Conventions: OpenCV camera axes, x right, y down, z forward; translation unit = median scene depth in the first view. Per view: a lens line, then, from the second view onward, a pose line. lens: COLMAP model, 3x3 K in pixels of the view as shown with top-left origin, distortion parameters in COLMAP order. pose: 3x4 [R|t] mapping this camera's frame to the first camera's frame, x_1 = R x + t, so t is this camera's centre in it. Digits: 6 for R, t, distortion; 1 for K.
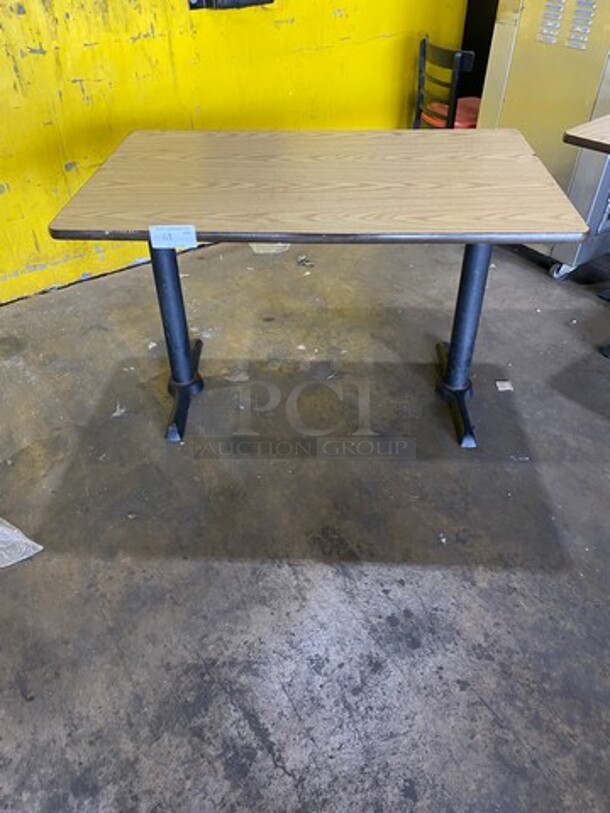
lens RADIAL K [[614.6, 0, 302.6], [0, 614.6, 404.9], [0, 0, 1]] dist [0.017816, -0.026102]
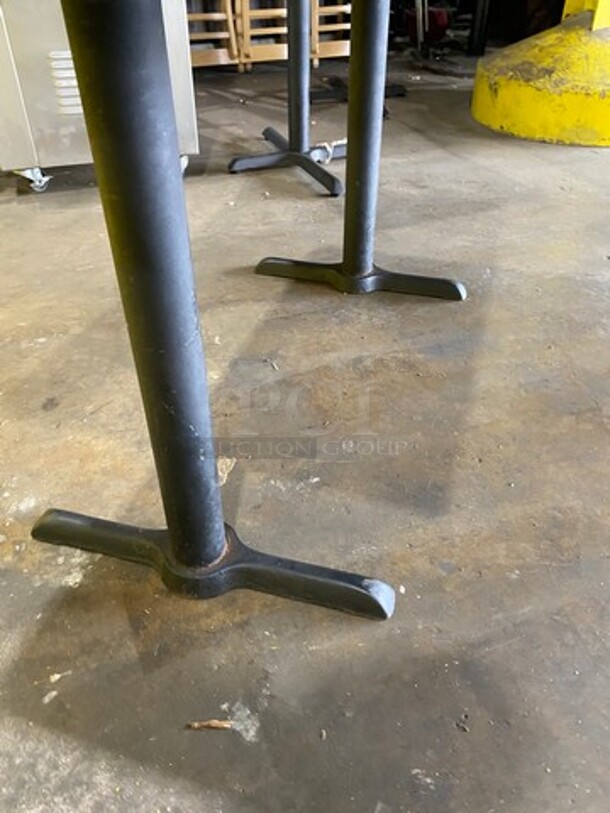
lens RADIAL K [[614.6, 0, 300.2], [0, 614.6, 407.3], [0, 0, 1]] dist [0.017816, -0.026102]
pose [[0.263079, -0.592803, 0.761166, -0.477984], [0.621179, 0.707745, 0.336502, -0.228275], [-0.738191, 0.384294, 0.554430, 0.750609]]
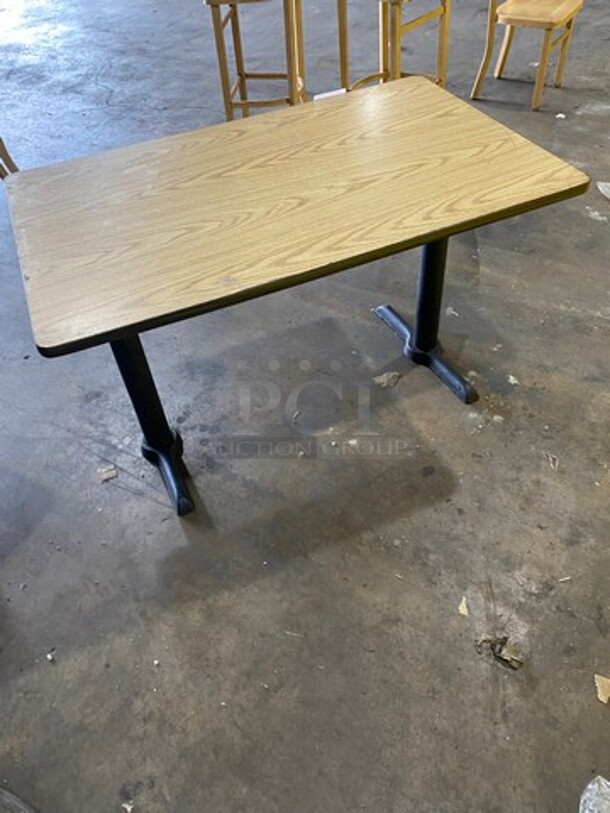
lens RADIAL K [[614.6, 0, 300.9], [0, 614.6, 406.2], [0, 0, 1]] dist [0.017816, -0.026102]
pose [[-0.894590, 0.374644, -0.243618, 0.283070], [-0.218094, 0.109810, 0.969730, -1.027713], [0.390055, 0.920643, -0.016528, 1.131831]]
